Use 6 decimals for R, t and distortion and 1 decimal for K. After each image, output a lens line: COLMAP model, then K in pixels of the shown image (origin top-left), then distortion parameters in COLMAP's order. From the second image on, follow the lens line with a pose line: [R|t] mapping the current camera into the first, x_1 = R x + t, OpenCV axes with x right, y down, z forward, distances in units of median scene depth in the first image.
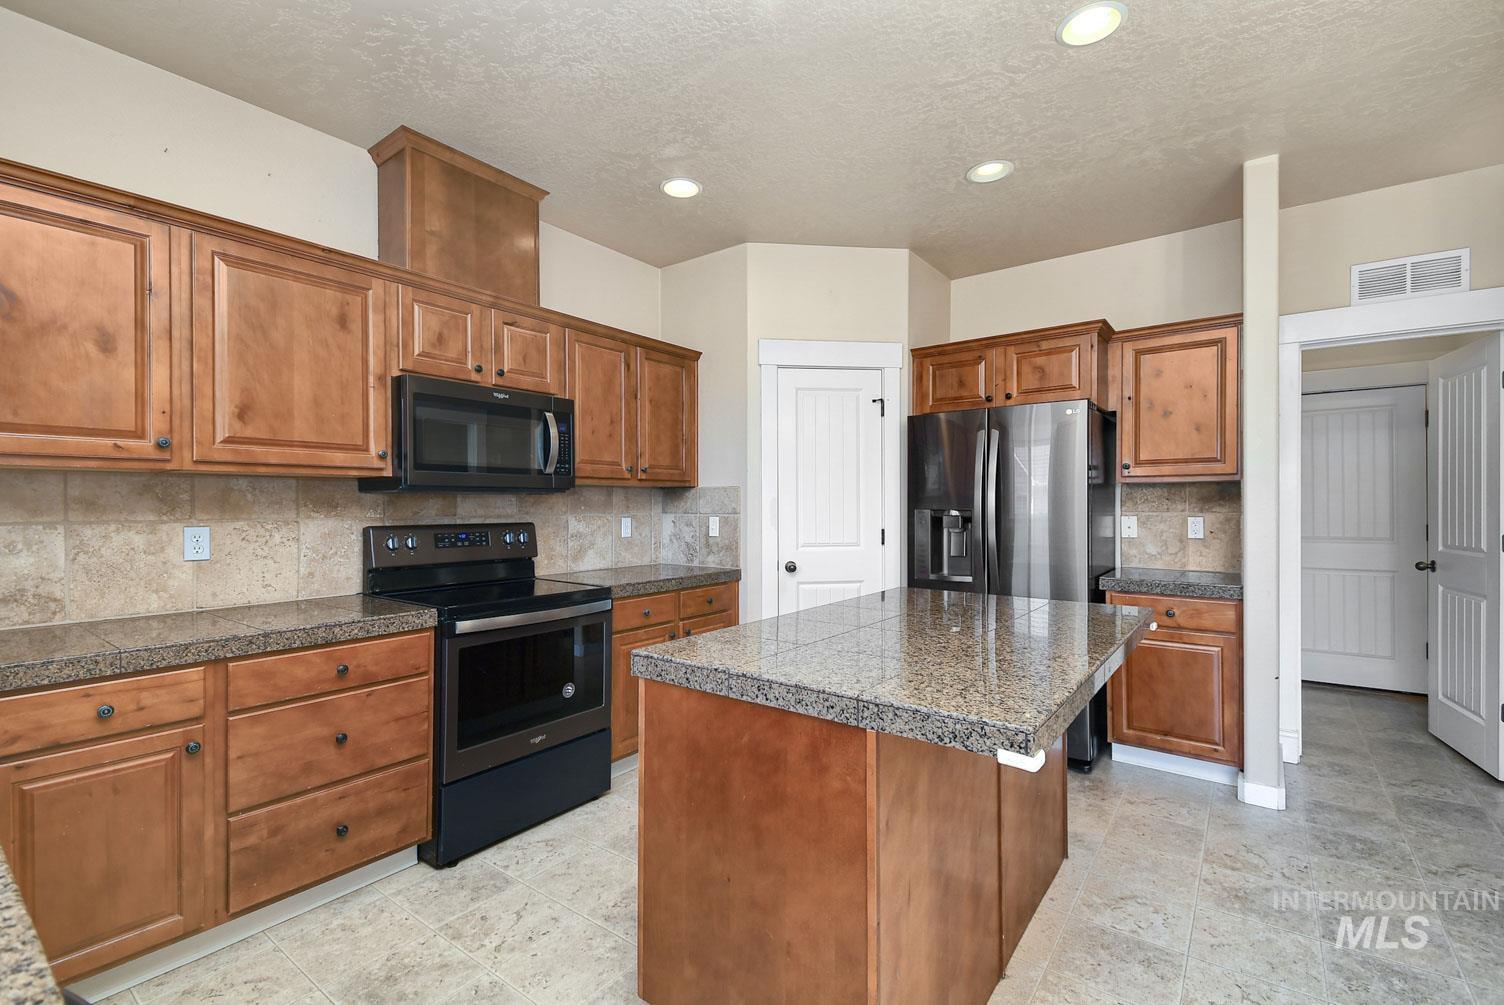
lens RADIAL K [[656.6, 0, 760.9], [0, 656.6, 508.8], [0, 0, 1]] dist [0.022346, -0.006588]
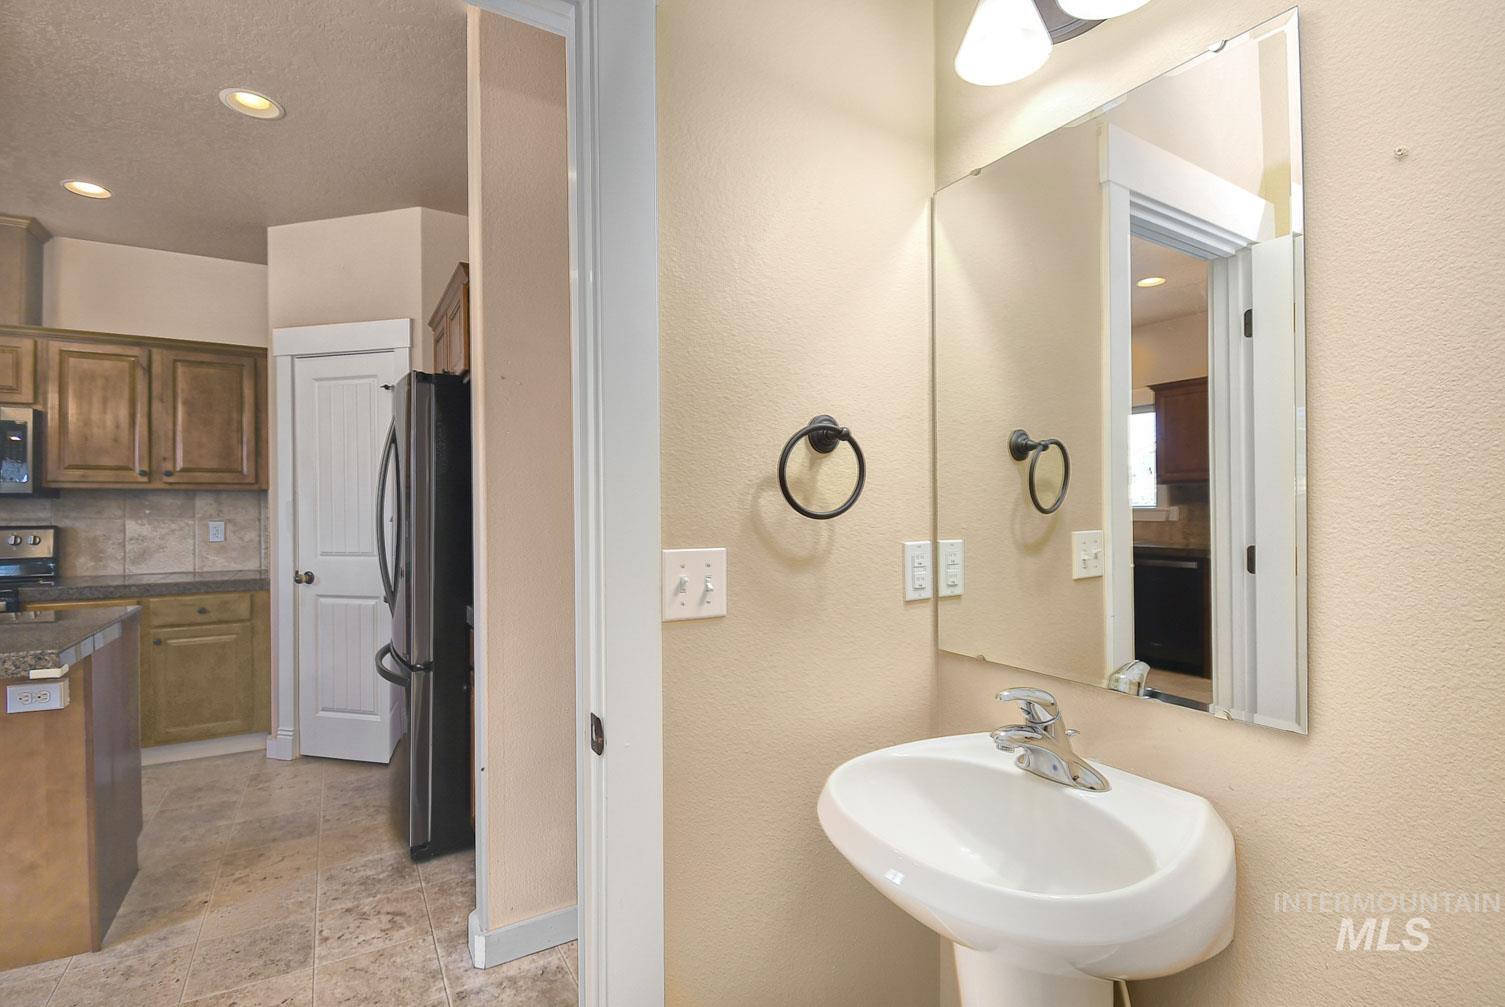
lens RADIAL K [[691.4, 0, 745.8], [0, 691.4, 502.7], [0, 0, 1]] dist [-0.003377, -0.000475]
pose [[0.930378, -0.004248, -0.366577, 1.094854], [0.000602, 0.999949, -0.010059, -0.004311], [0.366601, 0.009138, 0.930333, 0.384019]]
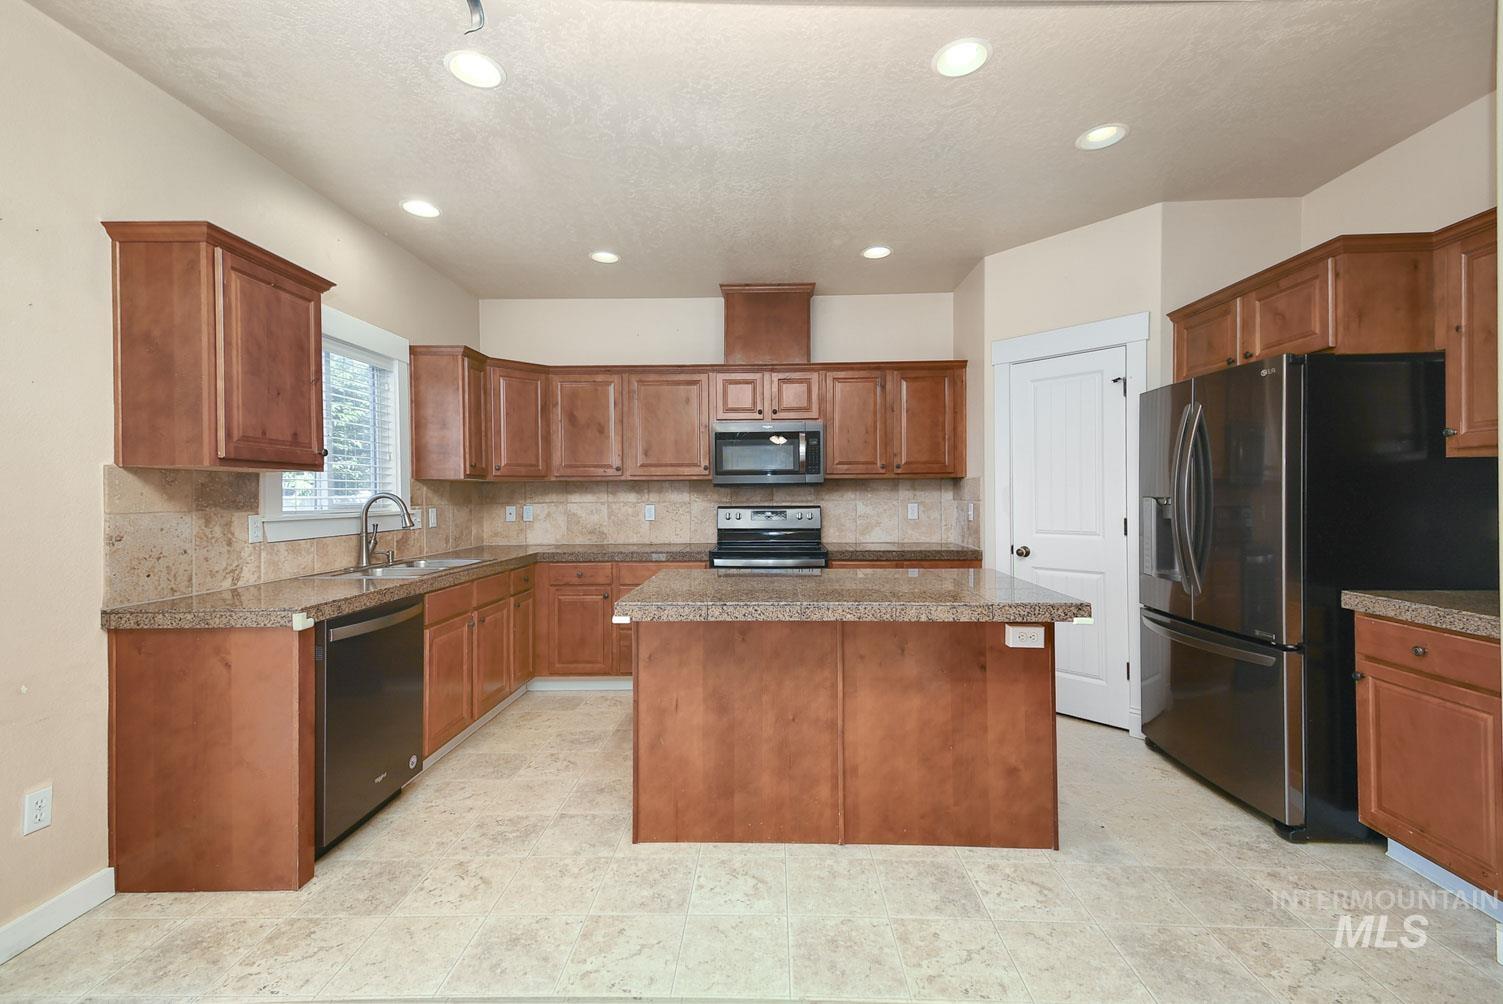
lens RADIAL K [[633.4, 0, 753.6], [0, 633.4, 496.9], [0, 0, 1]] dist [0.034984, -0.005702]
pose [[0.581315, 0.000151, -0.813679, 0.719436], [0.003002, 0.999993, 0.002331, -0.002550], [0.813673, -0.003797, 0.581310, 0.057472]]
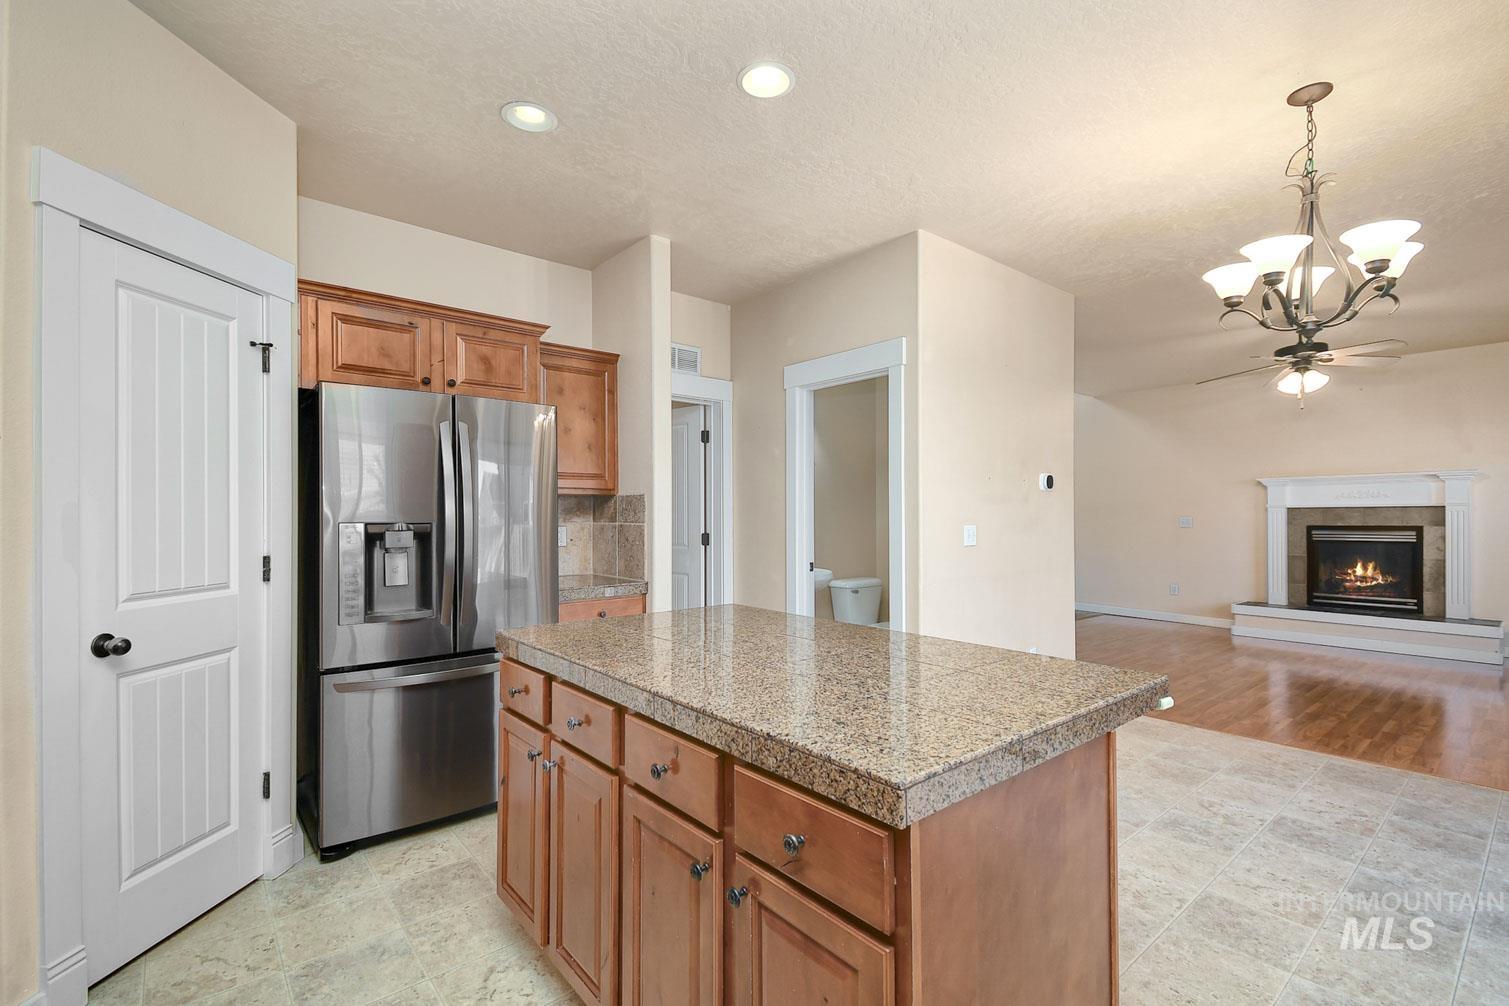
lens RADIAL K [[693.2, 0, 746.5], [0, 693.2, 504.1], [0, 0, 1]] dist [-0.003377, -0.000475]
pose [[0.225278, 0.014145, 0.974192, -0.397399], [0.008881, 0.999823, -0.016571, -0.005753], [-0.974254, 0.012385, 0.225113, 0.493745]]
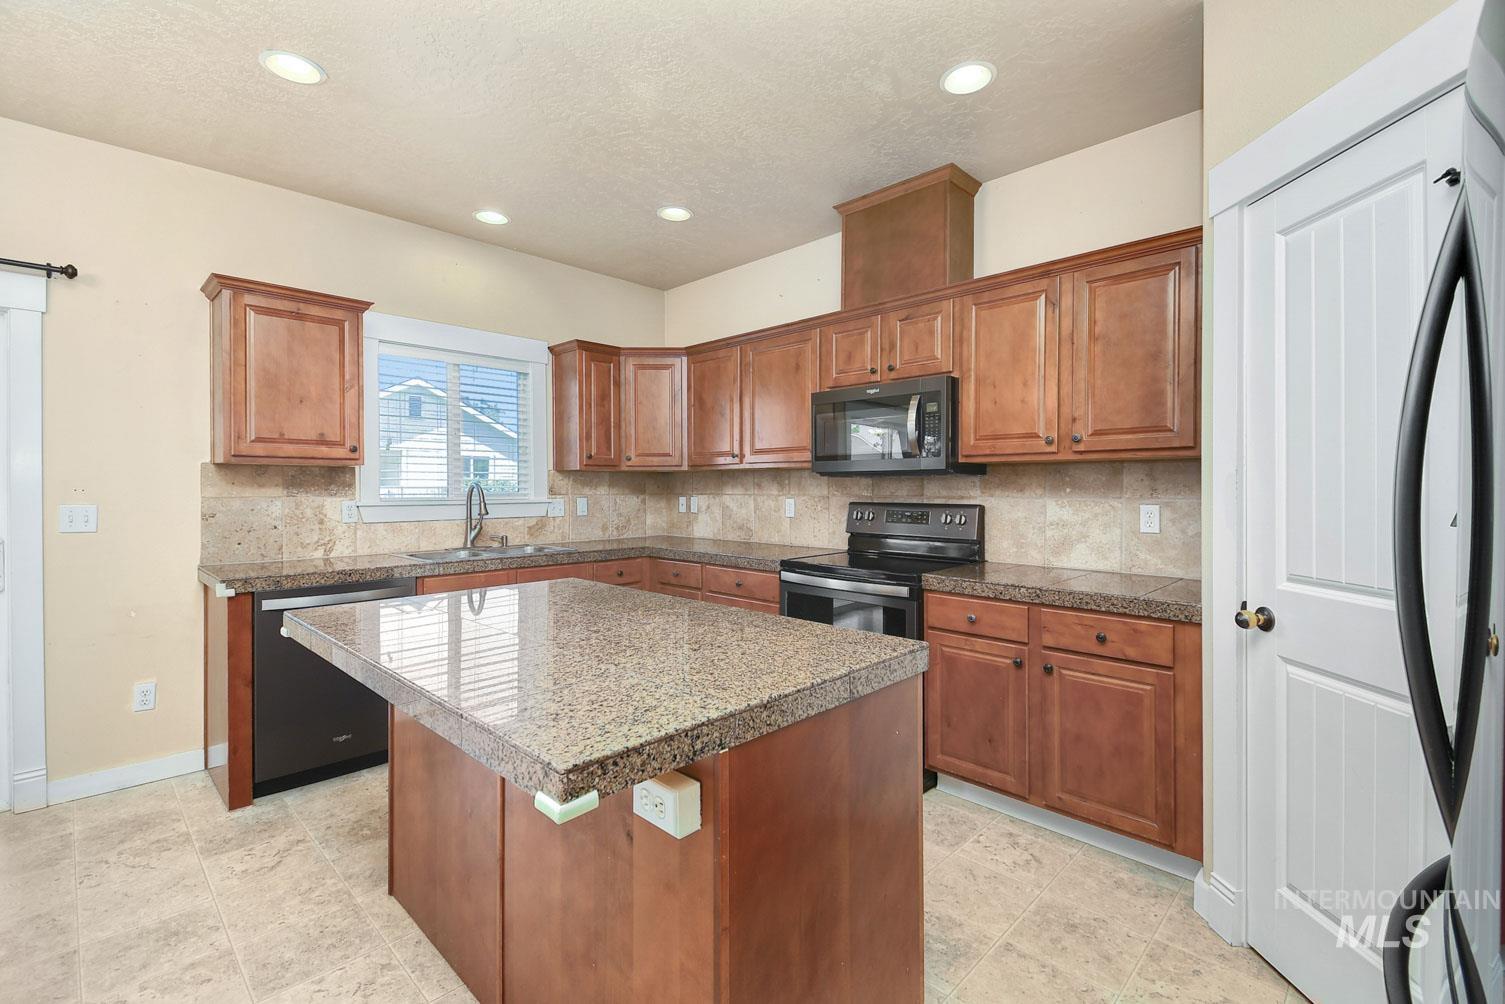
lens RADIAL K [[657.0, 0, 754.6], [0, 657.0, 491.1], [0, 0, 1]] dist [0.022346, -0.006588]
pose [[-0.122512, 0.010163, -0.992415, 0.646123], [-0.003593, 0.999936, 0.010683, -0.008202], [0.992461, 0.004875, -0.122468, 0.796893]]
